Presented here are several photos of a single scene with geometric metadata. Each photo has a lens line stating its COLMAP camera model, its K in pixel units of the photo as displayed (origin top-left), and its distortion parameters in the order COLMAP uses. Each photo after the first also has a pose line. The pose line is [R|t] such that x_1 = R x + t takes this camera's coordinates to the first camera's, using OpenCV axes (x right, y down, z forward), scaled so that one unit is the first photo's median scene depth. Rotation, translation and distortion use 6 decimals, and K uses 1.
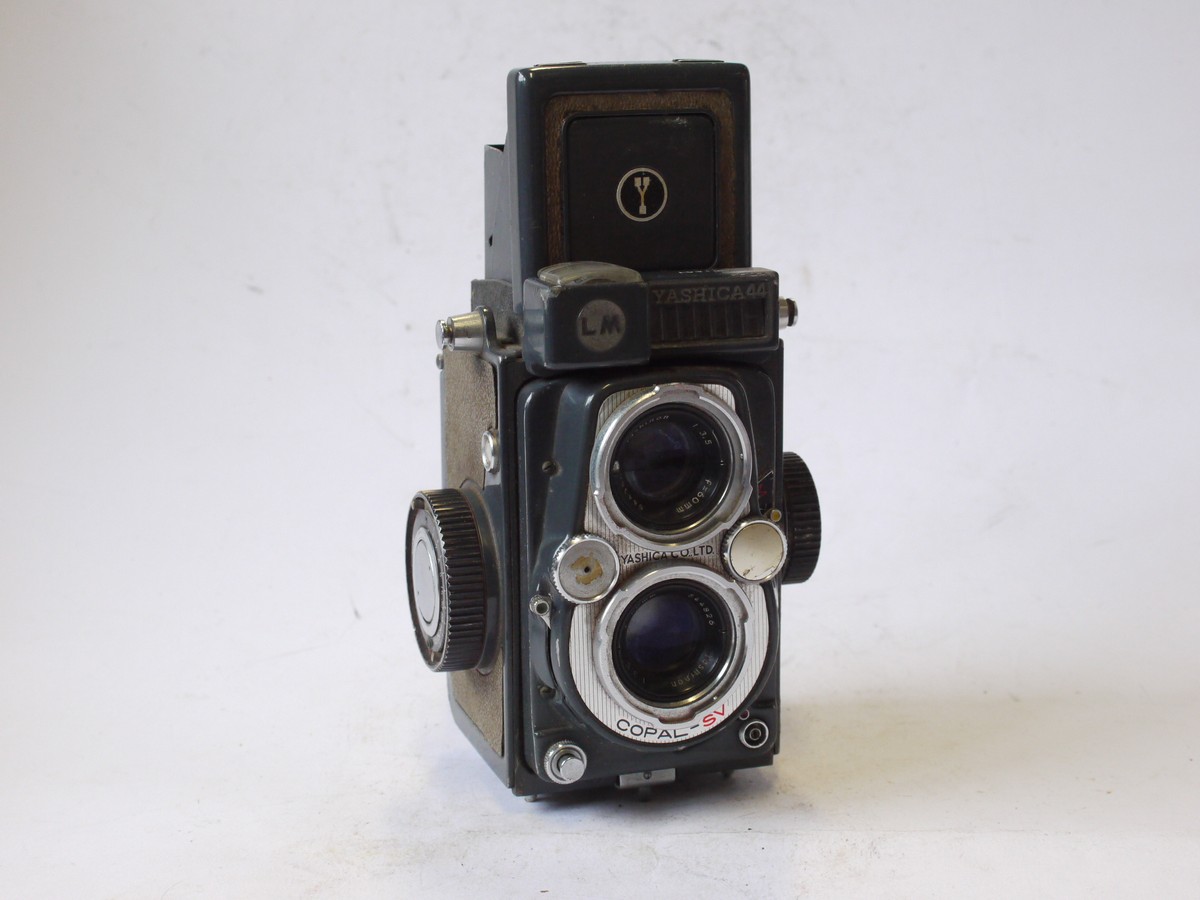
lens RADIAL K [[2085.9, 0, 602.5], [0, 2085.9, 449.9], [0, 0, 1]] dist [0.025390, 0.000000]
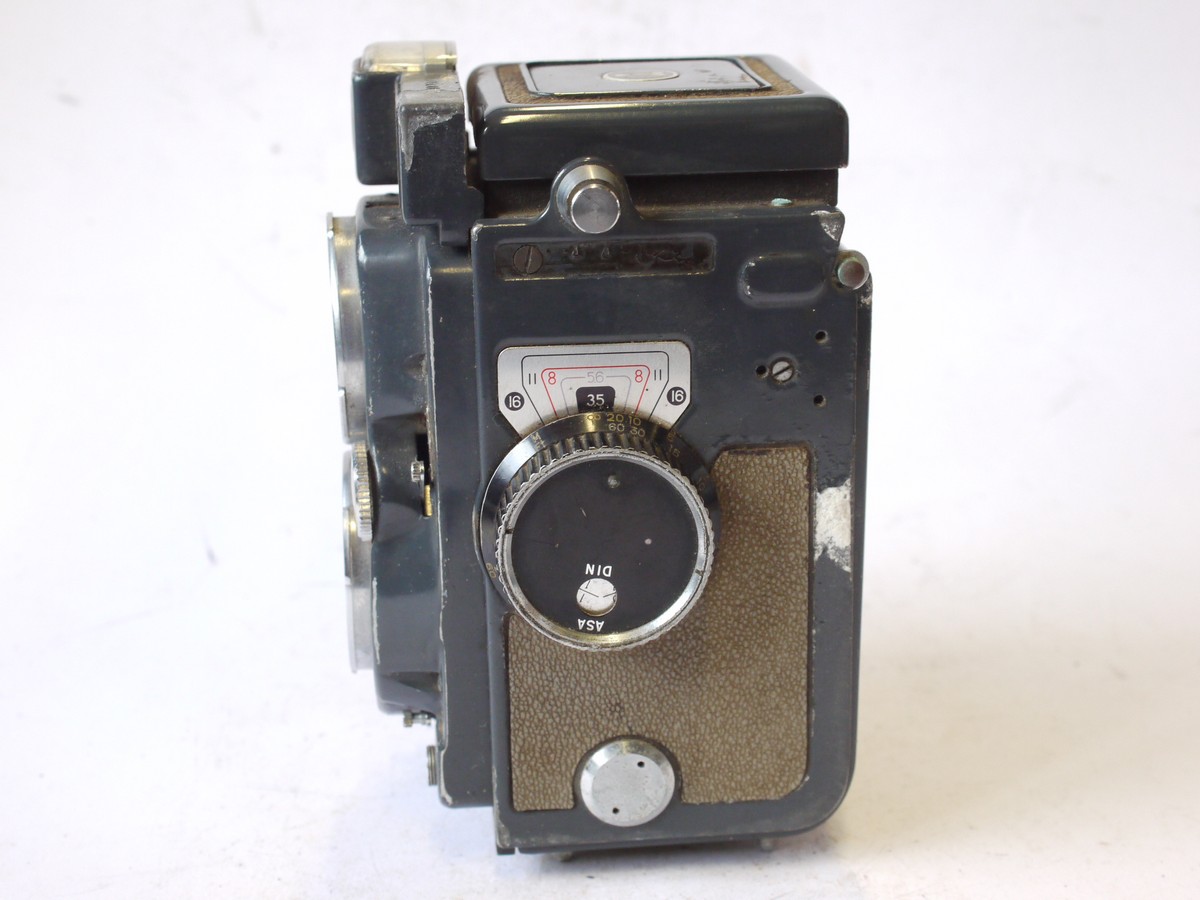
lens RADIAL K [[2085.9, 0, 595.0], [0, 2085.9, 458.8], [0, 0, 1]] dist [0.025390, 0.000000]
pose [[0.999127, -0.017960, 0.037706, -0.038181], [0.013400, 0.992936, 0.117888, -0.146413], [-0.039557, -0.117280, 0.992311, 0.999097]]
